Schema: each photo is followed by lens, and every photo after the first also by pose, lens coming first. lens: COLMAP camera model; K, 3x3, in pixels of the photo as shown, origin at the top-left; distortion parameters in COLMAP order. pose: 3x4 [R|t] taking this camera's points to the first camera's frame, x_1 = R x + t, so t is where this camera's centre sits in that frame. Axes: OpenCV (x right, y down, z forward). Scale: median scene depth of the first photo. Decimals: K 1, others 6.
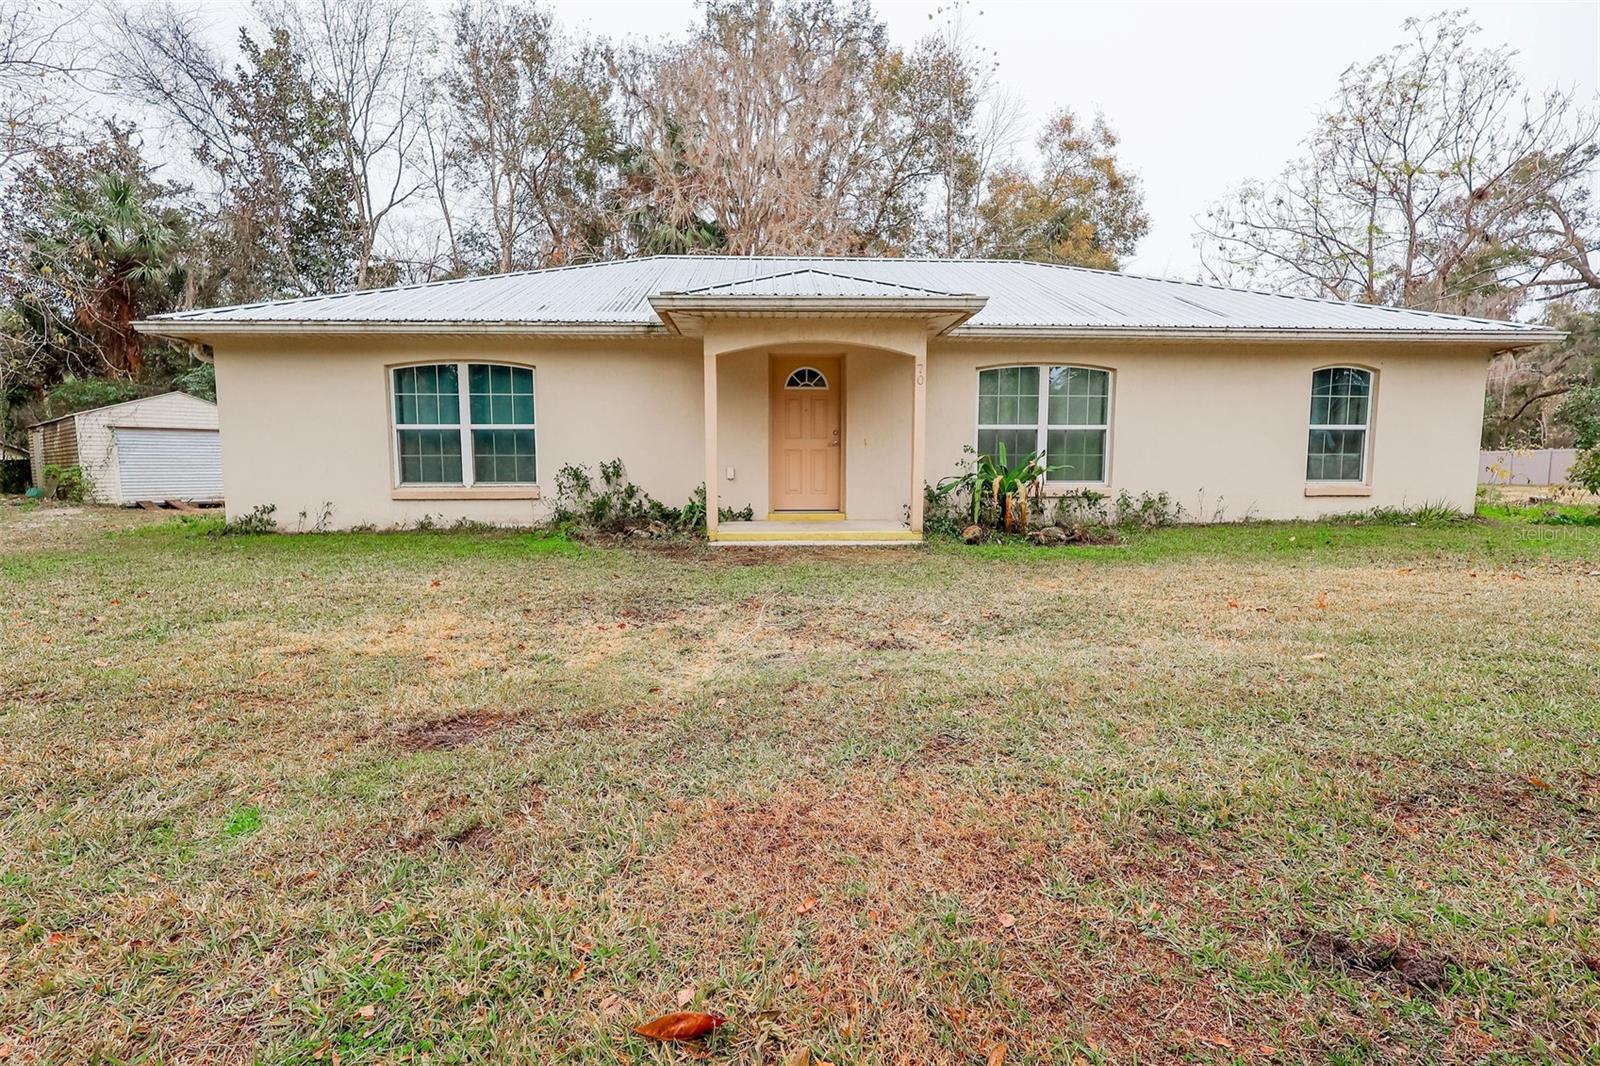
lens RADIAL K [[745.2, 0, 804.3], [0, 745.2, 535.6], [0, 0, 1]] dist [0.003745, 0.000030]
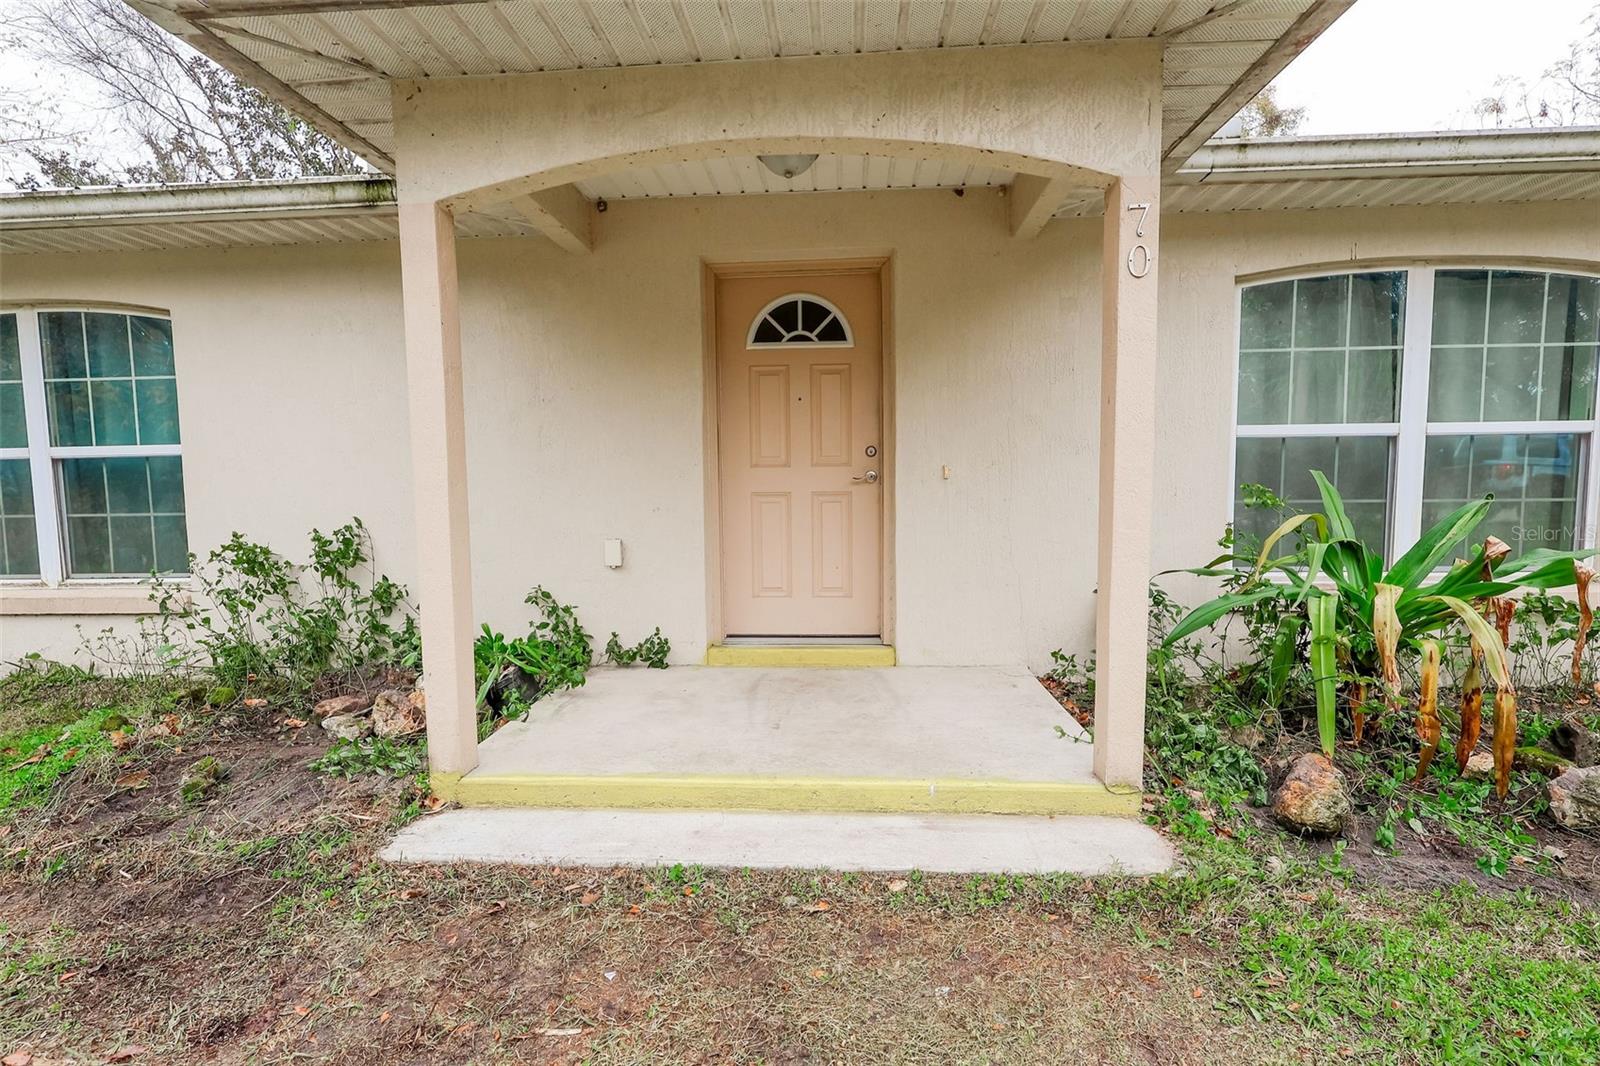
lens RADIAL K [[745.2, 0, 804.3], [0, 745.2, 535.6], [0, 0, 1]] dist [0.003745, 0.000030]
pose [[0.993890, -0.003714, -0.110315, 0.051956], [0.001103, 0.999718, -0.023726, -0.083618], [0.110372, 0.023459, 0.993613, 0.600181]]
